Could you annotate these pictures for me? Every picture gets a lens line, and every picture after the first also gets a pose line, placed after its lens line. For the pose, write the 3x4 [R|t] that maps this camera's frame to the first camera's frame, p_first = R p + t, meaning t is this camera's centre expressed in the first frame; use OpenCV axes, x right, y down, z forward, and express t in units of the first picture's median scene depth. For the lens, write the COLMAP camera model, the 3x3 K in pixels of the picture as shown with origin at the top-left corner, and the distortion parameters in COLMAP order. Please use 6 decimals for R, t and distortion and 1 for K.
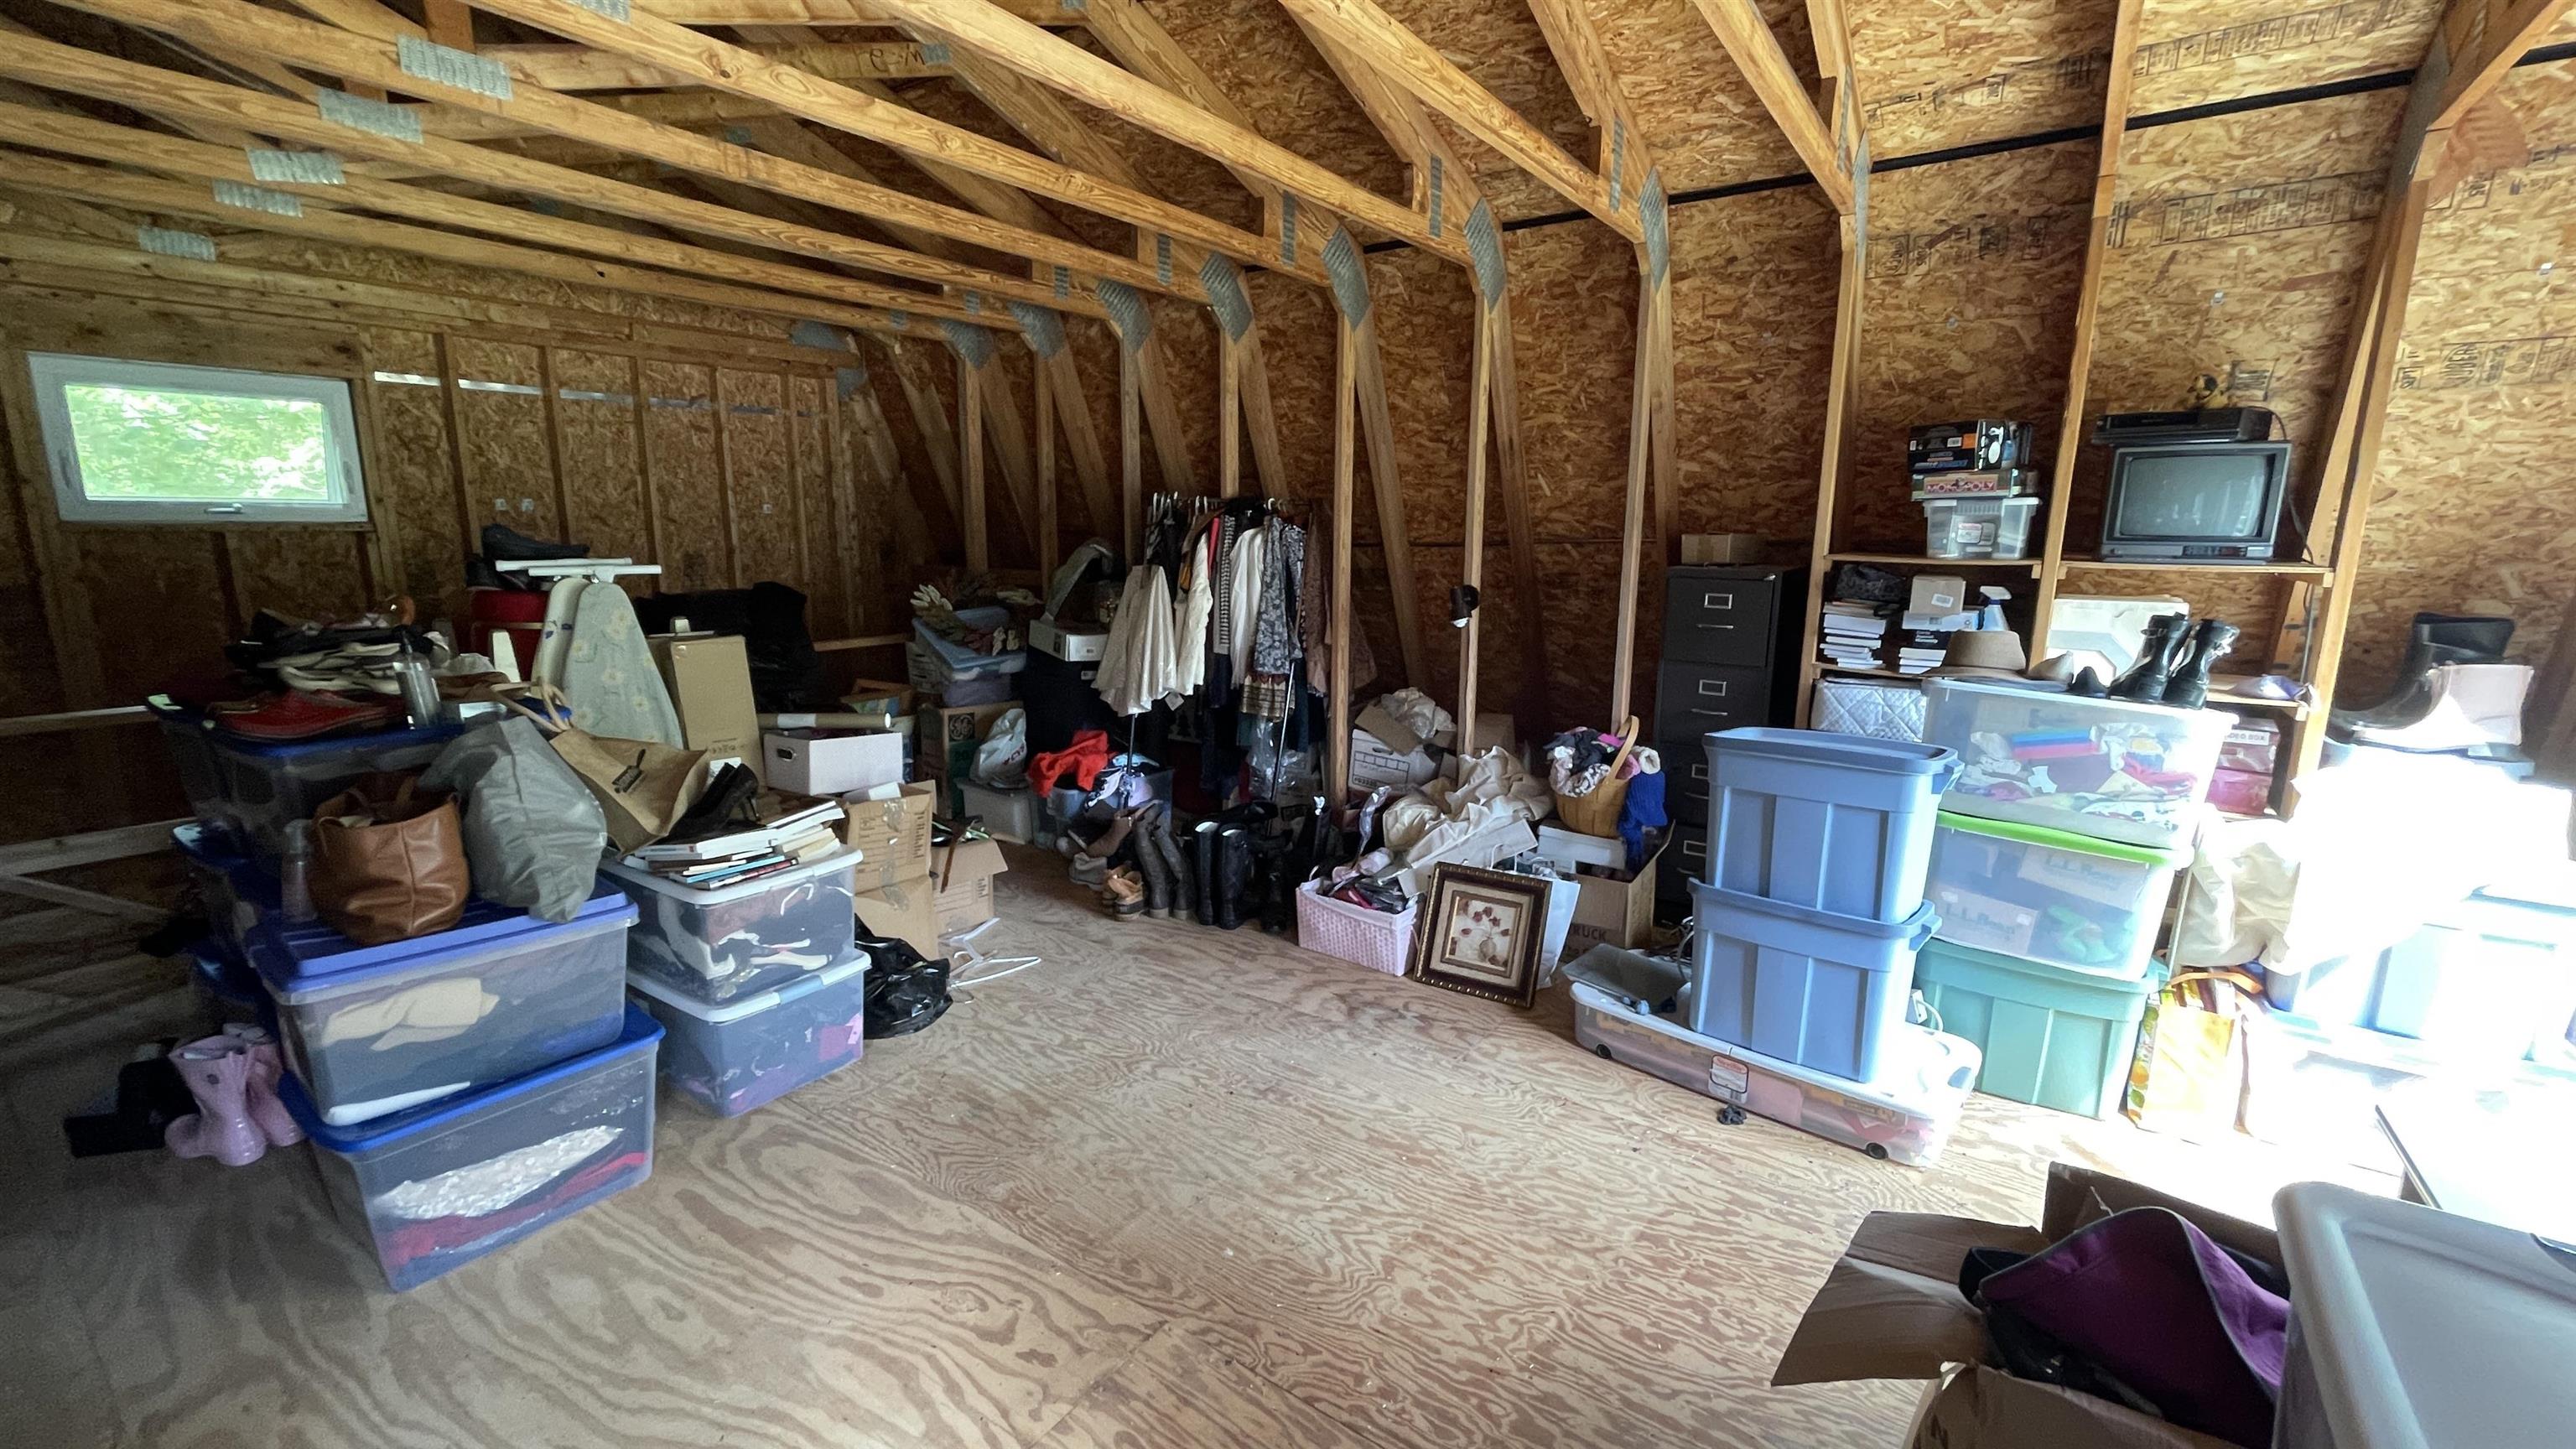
lens RADIAL K [[1051.0, 0, 1293.0], [0, 1051.0, 724.6], [0, 0, 1]] dist [-0.003849, 0.001934]
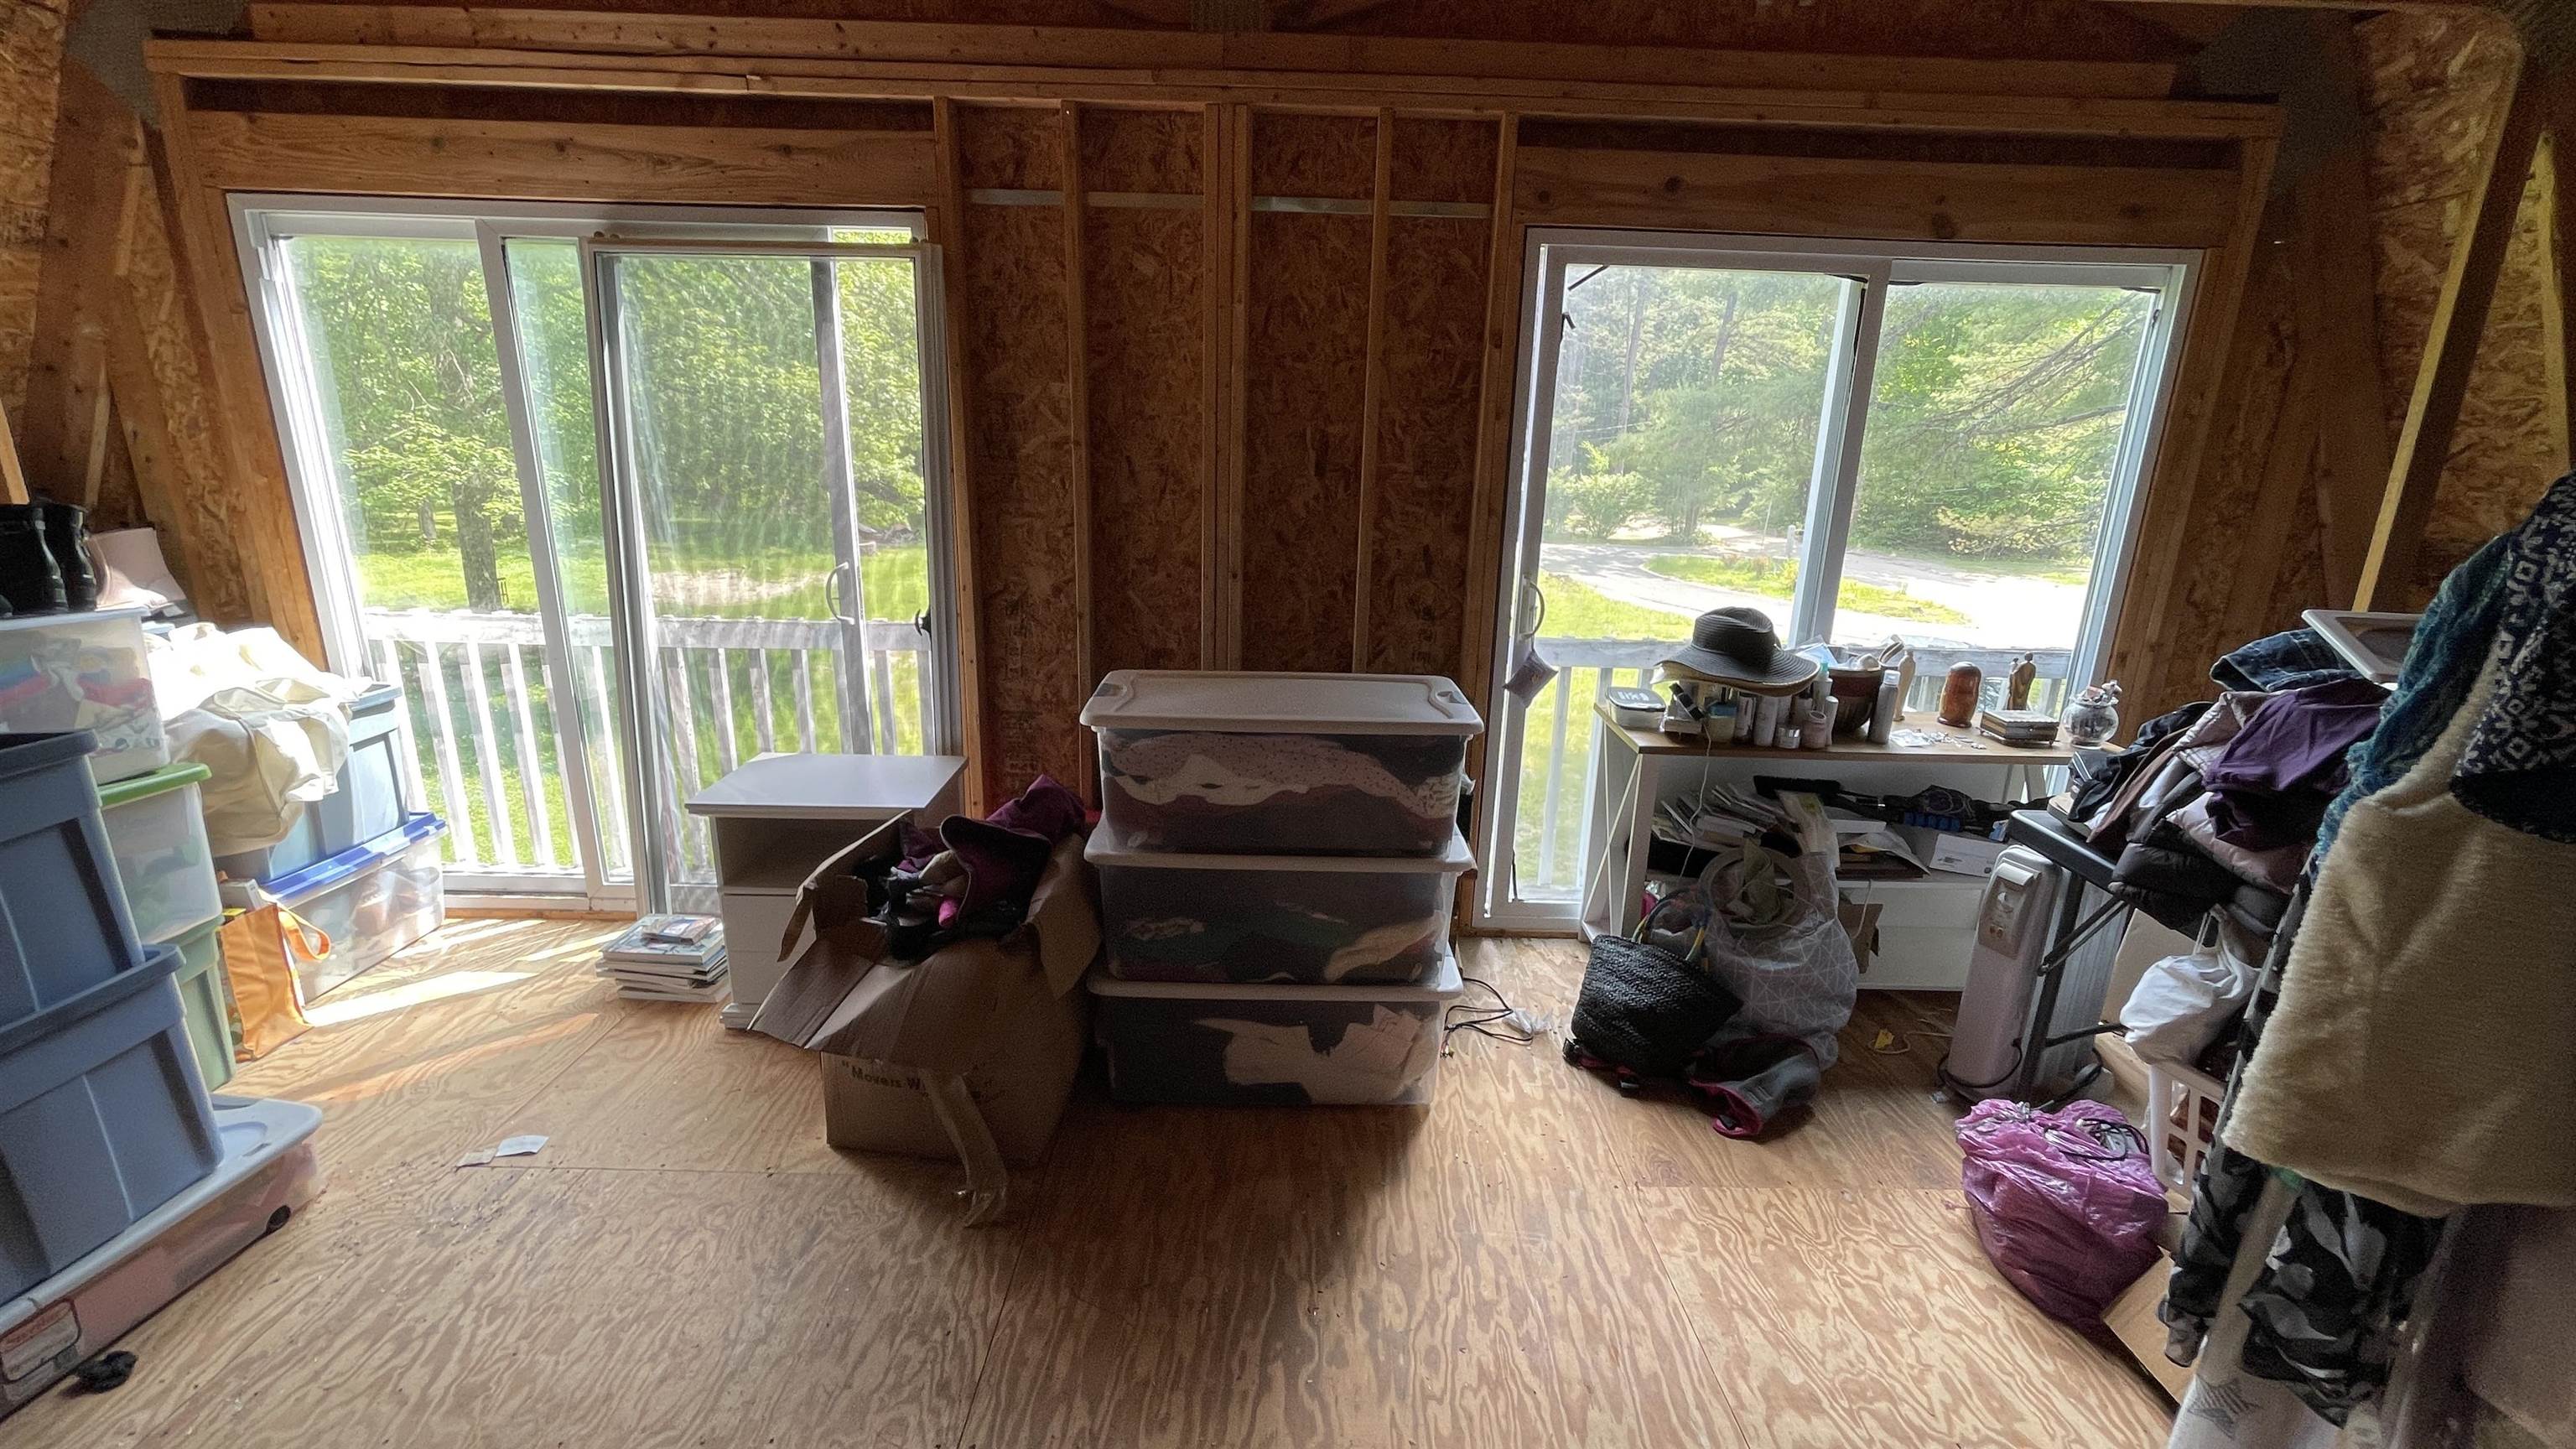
lens RADIAL K [[1051.0, 0, 1284.2], [0, 1051.0, 723.9], [0, 0, 1]] dist [-0.003849, 0.001934]
pose [[-0.568496, -0.239141, 0.787162, -0.318426], [0.124980, 0.920609, 0.369945, -0.102961], [-0.813137, 0.308692, -0.493475, 0.533080]]
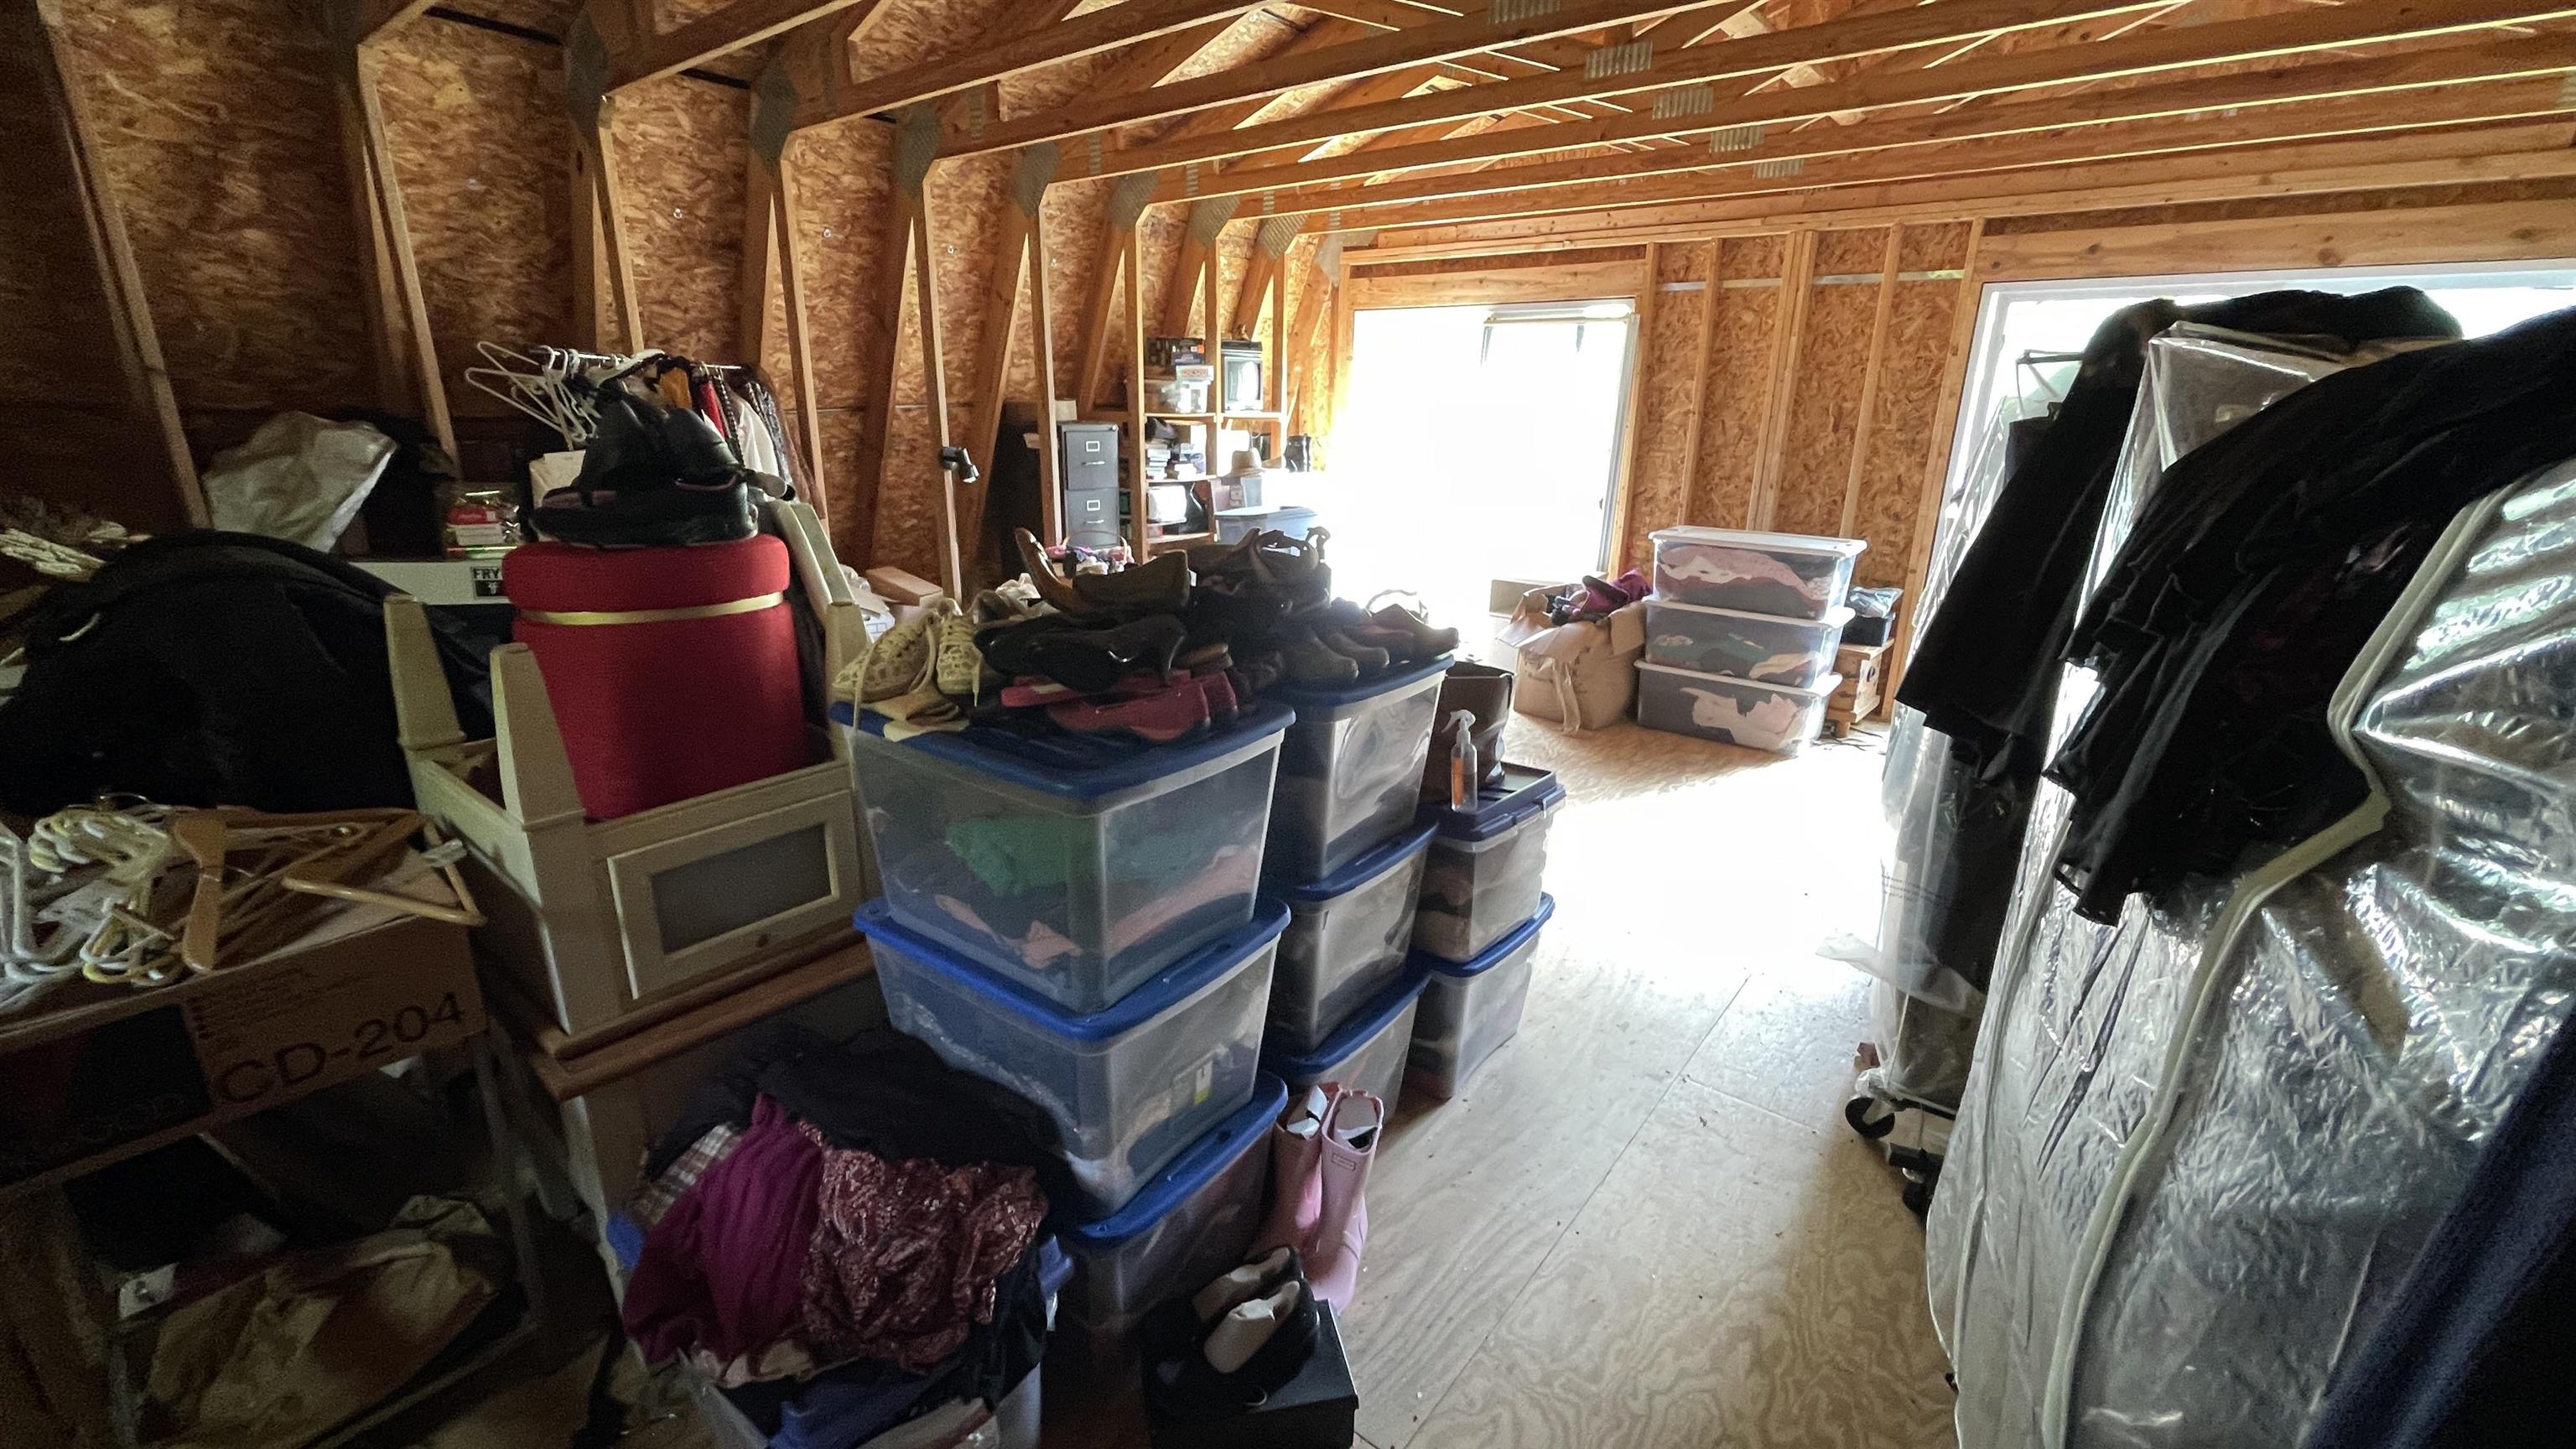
lens RADIAL K [[1051.0, 0, 1291.1], [0, 1051.0, 721.0], [0, 0, 1]] dist [-0.003849, 0.001934]
pose [[0.068295, -0.301161, 0.951124, -1.281204], [0.172686, 0.942529, 0.286040, -0.143578], [-0.982606, 0.144710, 0.116377, 0.677455]]
